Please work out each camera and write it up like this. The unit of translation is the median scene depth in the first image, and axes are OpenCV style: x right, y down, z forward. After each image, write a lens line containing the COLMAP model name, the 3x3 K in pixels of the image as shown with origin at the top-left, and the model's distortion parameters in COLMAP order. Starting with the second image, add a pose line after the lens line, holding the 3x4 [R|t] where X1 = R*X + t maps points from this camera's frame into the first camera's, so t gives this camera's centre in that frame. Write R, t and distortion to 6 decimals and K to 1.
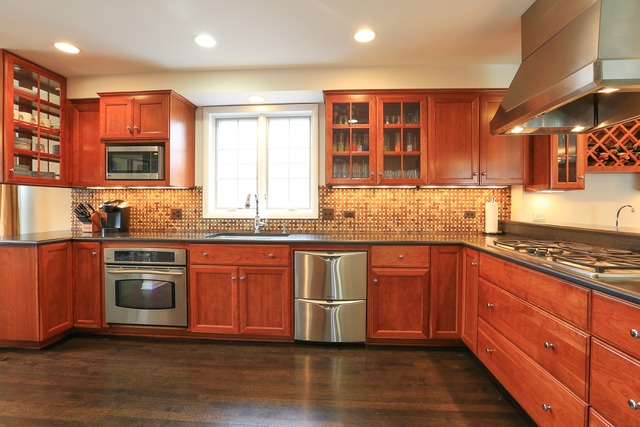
lens RADIAL K [[292.2, 0, 321.1], [0, 292.2, 209.1], [0, 0, 1]] dist [-0.030565, 0.000678]
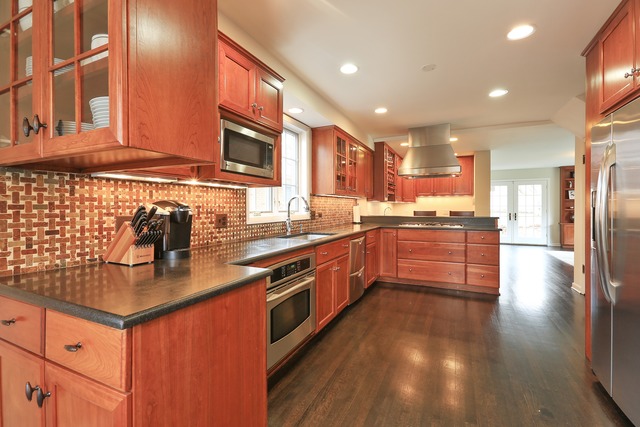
lens RADIAL K [[291.1, 0, 322.9], [0, 291.1, 210.3], [0, 0, 1]] dist [0.014574, -0.000116]
pose [[0.357112, -0.012323, 0.933980, -1.180246], [0.016840, 0.999835, 0.006753, -0.012551], [-0.933910, 0.013317, 0.357261, 0.510600]]
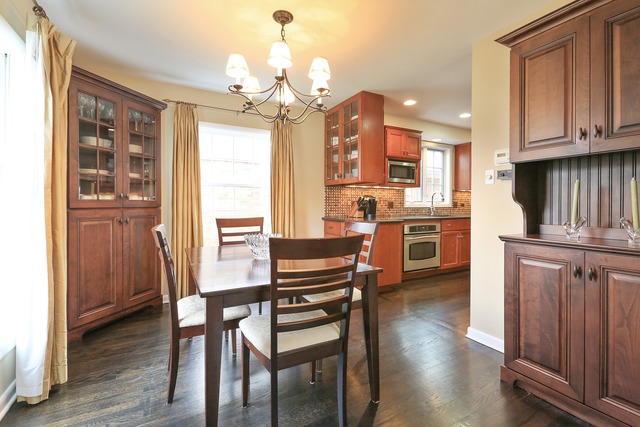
lens RADIAL K [[291.1, 0, 322.9], [0, 291.1, 210.3], [0, 0, 1]] dist [0.014574, -0.000116]
pose [[0.834673, -0.012473, 0.550604, -1.754821], [0.005848, 0.999888, 0.013784, 0.023008], [-0.550714, -0.008286, 0.834653, -0.102804]]
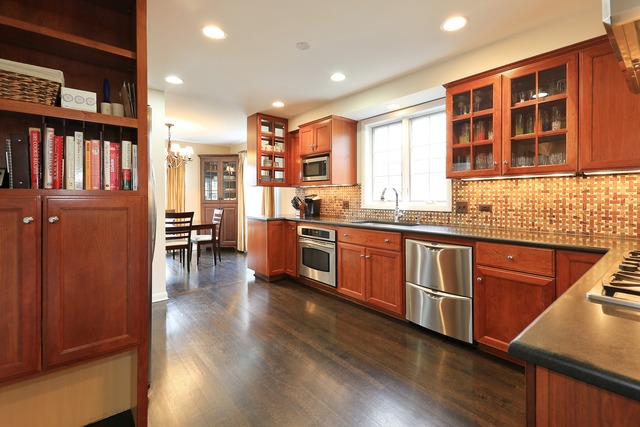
lens RADIAL K [[289.9, 0, 320.5], [0, 289.9, 198.3], [0, 0, 1]] dist [0.002298, 0.000191]
pose [[0.695285, 0.000078, -0.718734, 0.397150], [-0.008472, 0.999931, -0.008086, -0.001252], [0.718684, 0.011711, 0.695238, -0.007863]]
